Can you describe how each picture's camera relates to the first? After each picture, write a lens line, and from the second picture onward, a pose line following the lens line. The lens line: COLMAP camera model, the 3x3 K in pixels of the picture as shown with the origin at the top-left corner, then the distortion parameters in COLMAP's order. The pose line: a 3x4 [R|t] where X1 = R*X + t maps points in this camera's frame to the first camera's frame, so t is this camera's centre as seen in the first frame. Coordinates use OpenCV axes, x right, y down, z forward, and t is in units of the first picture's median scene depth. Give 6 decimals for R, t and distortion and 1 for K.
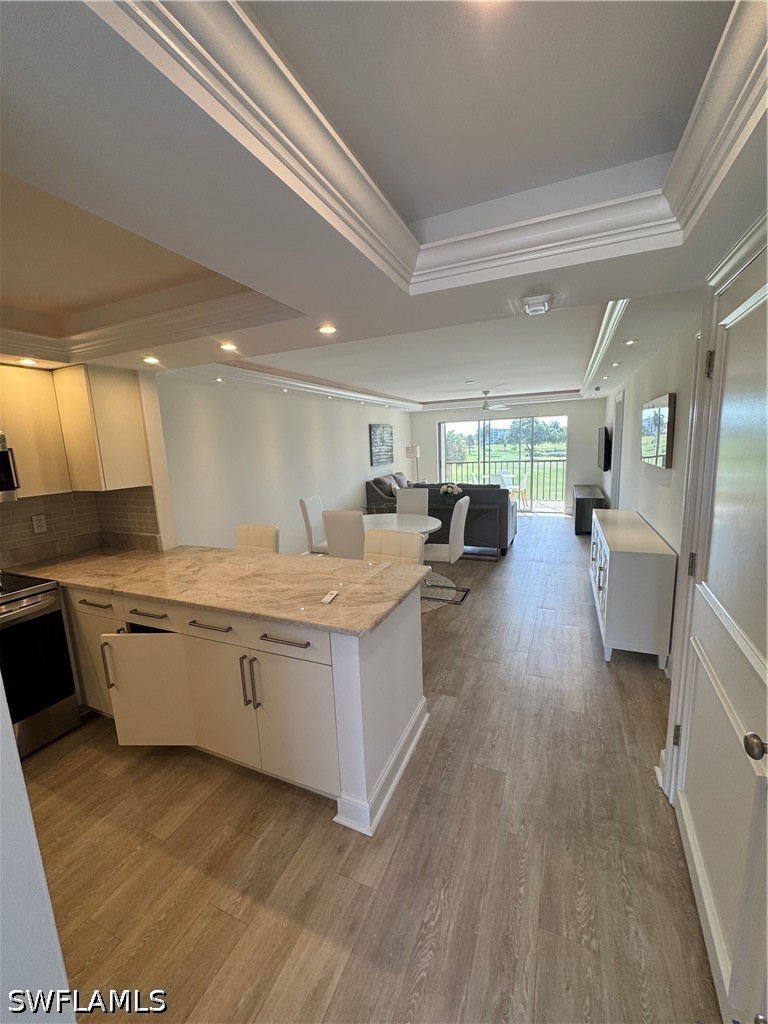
lens RADIAL K [[409.2, 0, 383.7], [0, 409.2, 511.5], [0, 0, 1]] dist [-0.002363, 0.000434]
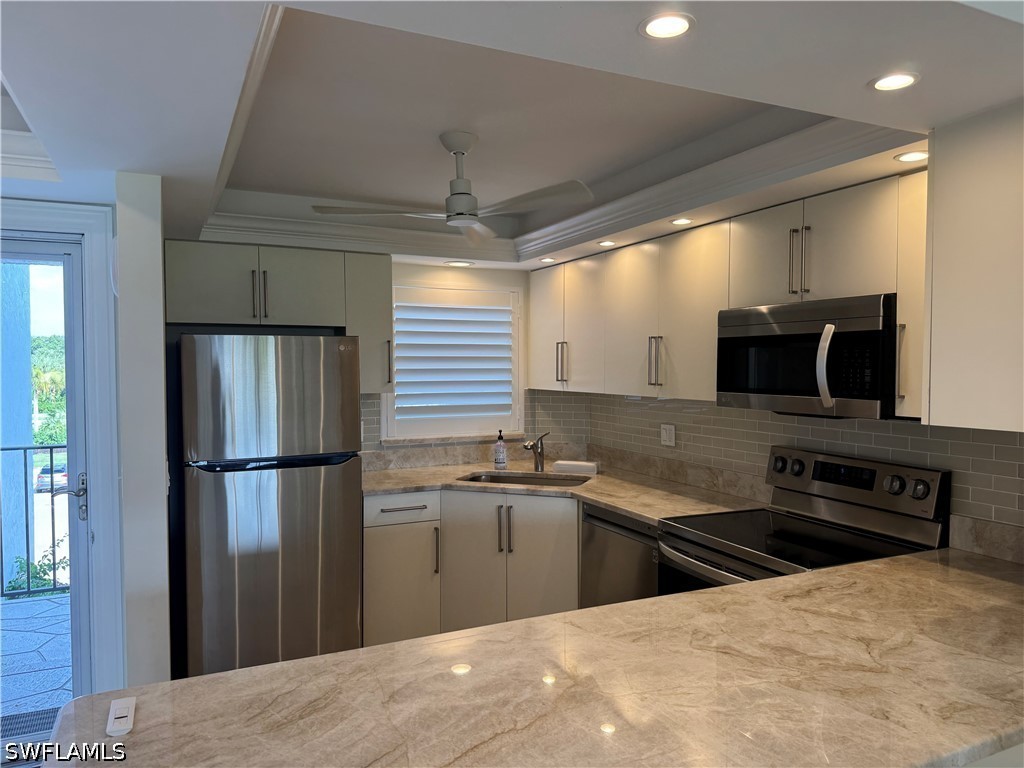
lens RADIAL K [[719.8, 0, 514.0], [0, 719.8, 386.9], [0, 0, 1]] dist [0.047480, -0.060024]
pose [[-0.652219, 0.067602, -0.755010, 0.077993], [-0.094515, 0.980990, 0.169483, -0.093324], [0.752116, 0.181900, -0.633431, 0.615897]]
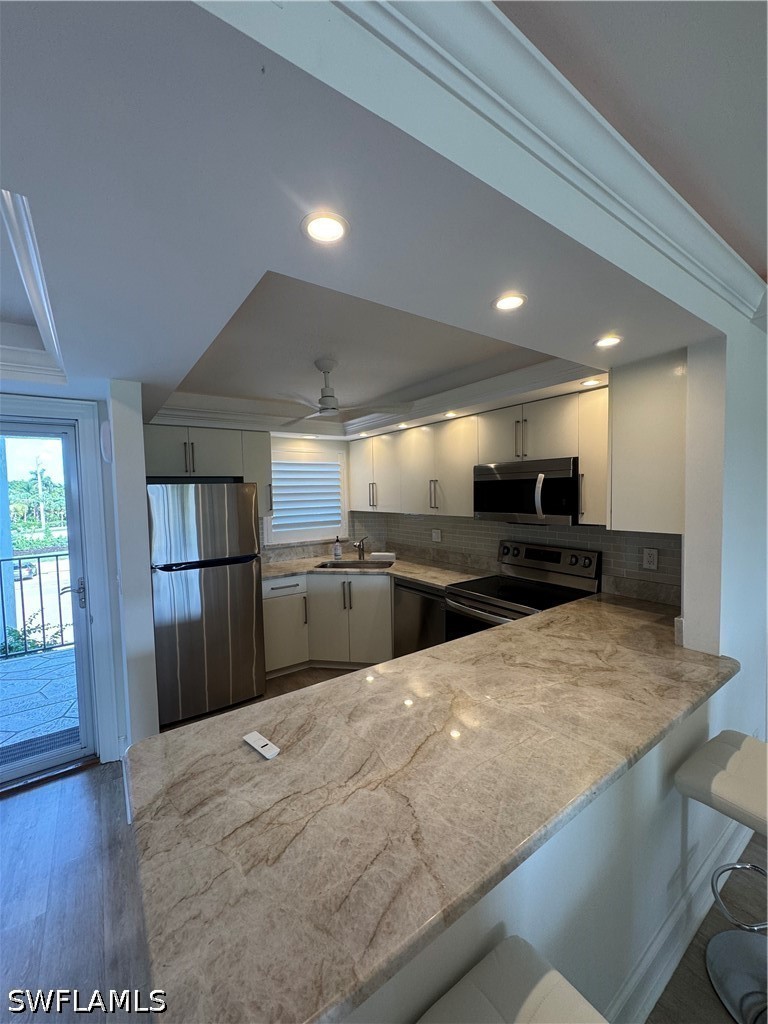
lens RADIAL K [[409.2, 0, 384.0], [0, 409.2, 511.4], [0, 0, 1]] dist [-0.002363, 0.000434]
pose [[-0.509054, 0.096845, -0.855269, 0.097575], [-0.096749, 0.980915, 0.168657, -0.092628], [0.855280, 0.168601, -0.489969, 0.542360]]
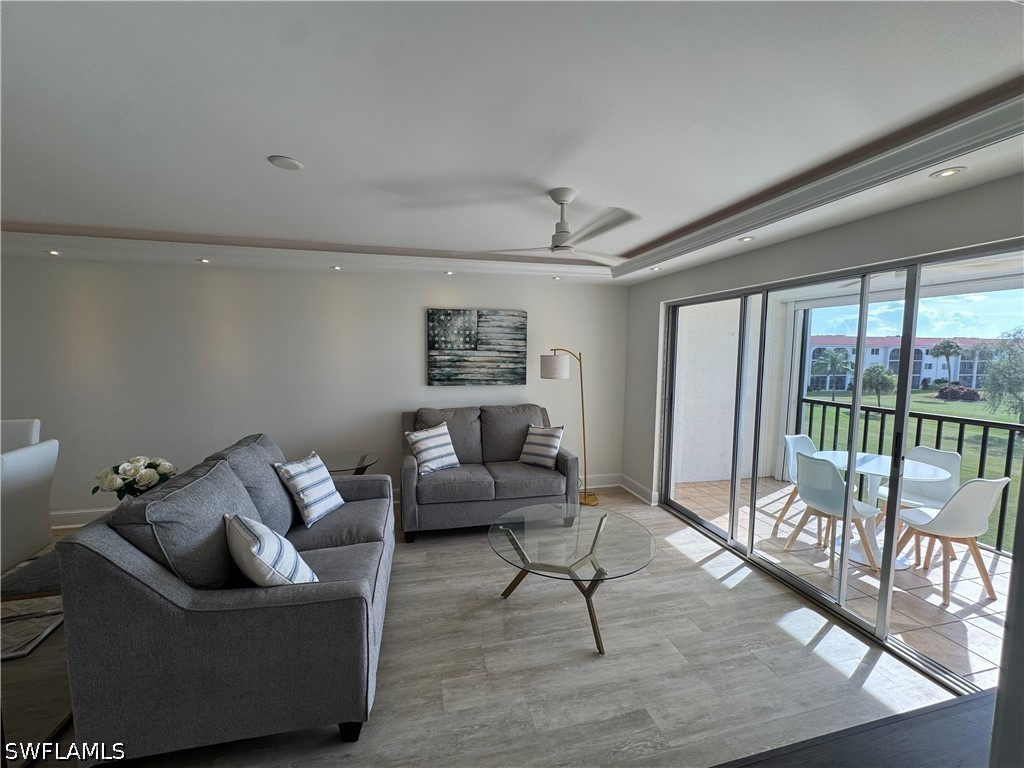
lens RADIAL K [[409.2, 0, 510.3], [0, 409.2, 386.1], [0, 0, 1]] dist [-0.002363, 0.000434]
pose [[0.605883, 0.125164, -0.785646, 0.737526], [-0.168591, 0.985317, 0.026958, -0.226342], [0.777485, 0.116119, 0.618088, 1.189307]]
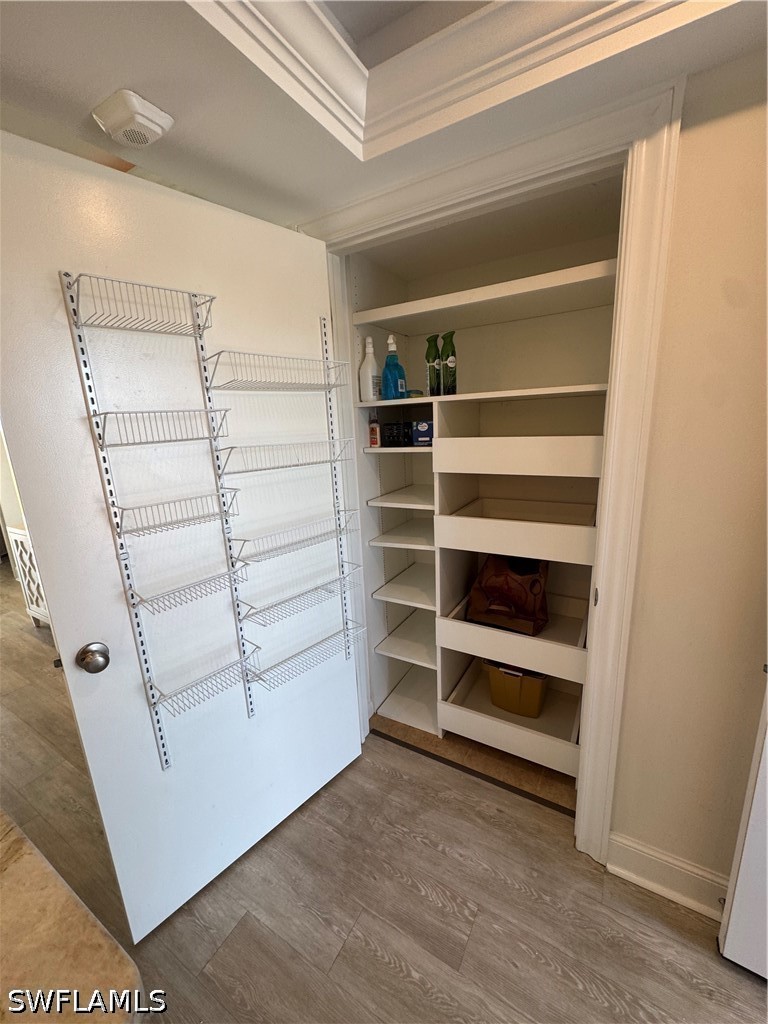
lens RADIAL K [[409.2, 0, 384.6], [0, 409.2, 513.3], [0, 0, 1]] dist [-0.002363, 0.000434]
pose [[0.122052, -0.195373, 0.973105, -0.073398], [0.203870, 0.964464, 0.168067, -0.011956], [-0.971360, 0.177874, 0.157546, 0.240037]]
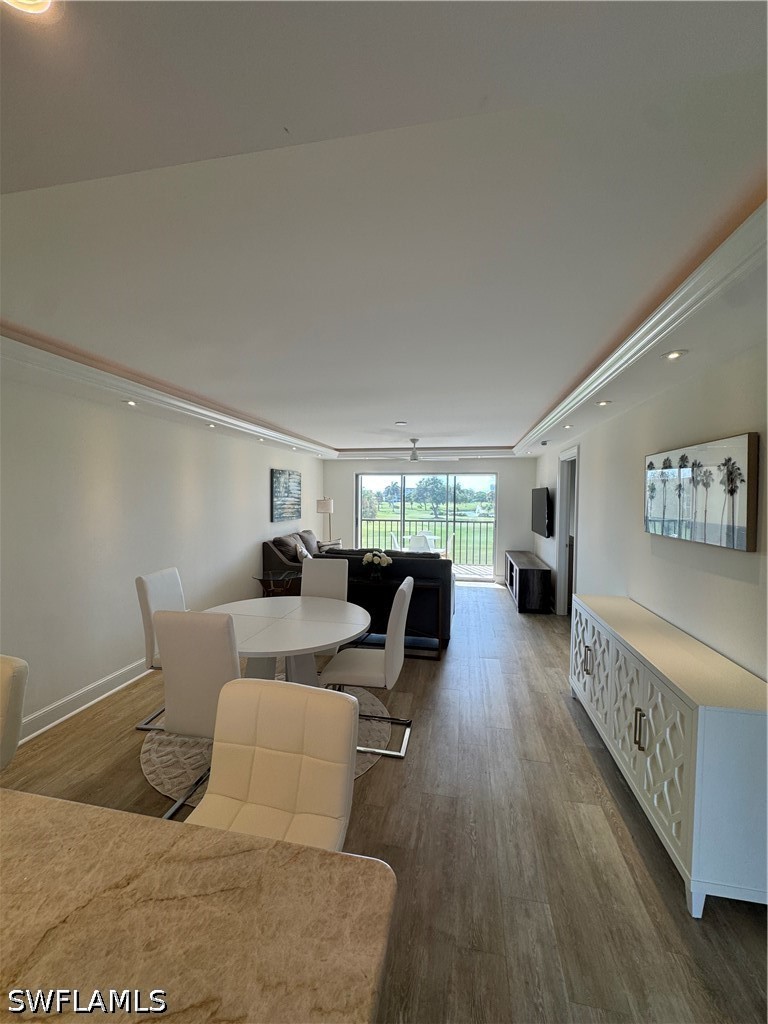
lens RADIAL K [[409.2, 0, 384.7], [0, 409.2, 511.6], [0, 0, 1]] dist [-0.002363, 0.000434]
pose [[0.974717, 0.040754, 0.219695, 0.012992], [-0.011513, 0.991080, -0.132766, -0.046974], [-0.223146, 0.126880, 0.966492, 0.315931]]
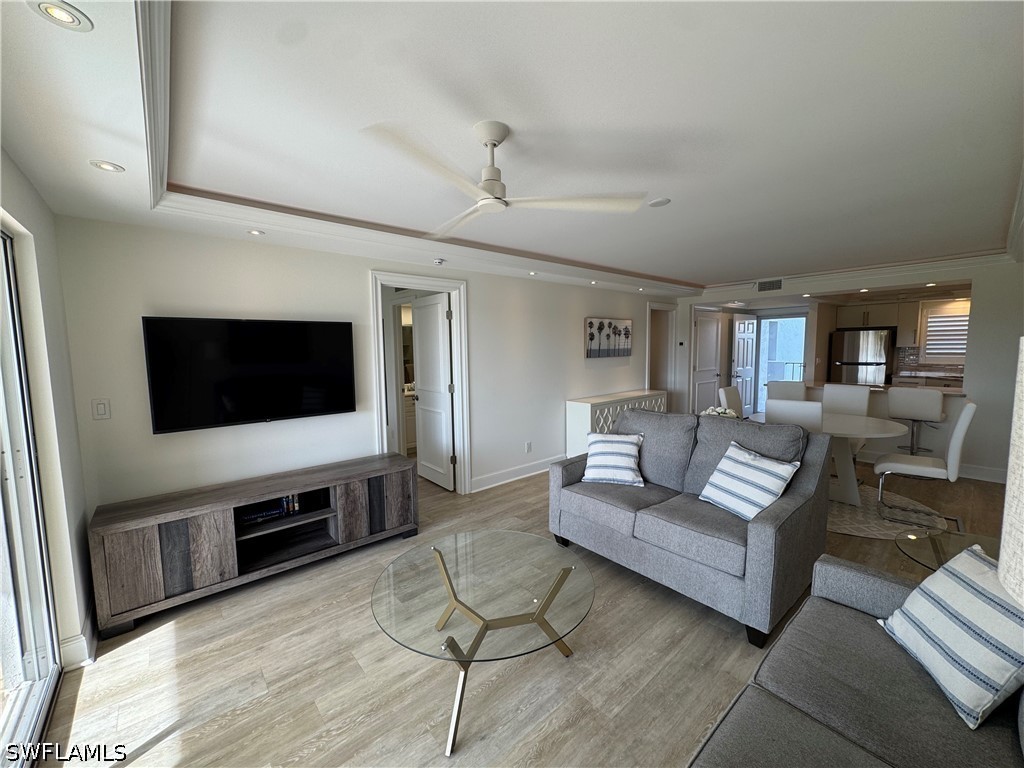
lens RADIAL K [[409.2, 0, 508.2], [0, 409.2, 383.7], [0, 0, 1]] dist [-0.002363, 0.000434]
pose [[-0.898434, 0.012884, 0.438920, 0.208432], [0.121759, 0.967683, 0.220826, -0.303126], [-0.421891, 0.251840, -0.870968, 1.873319]]
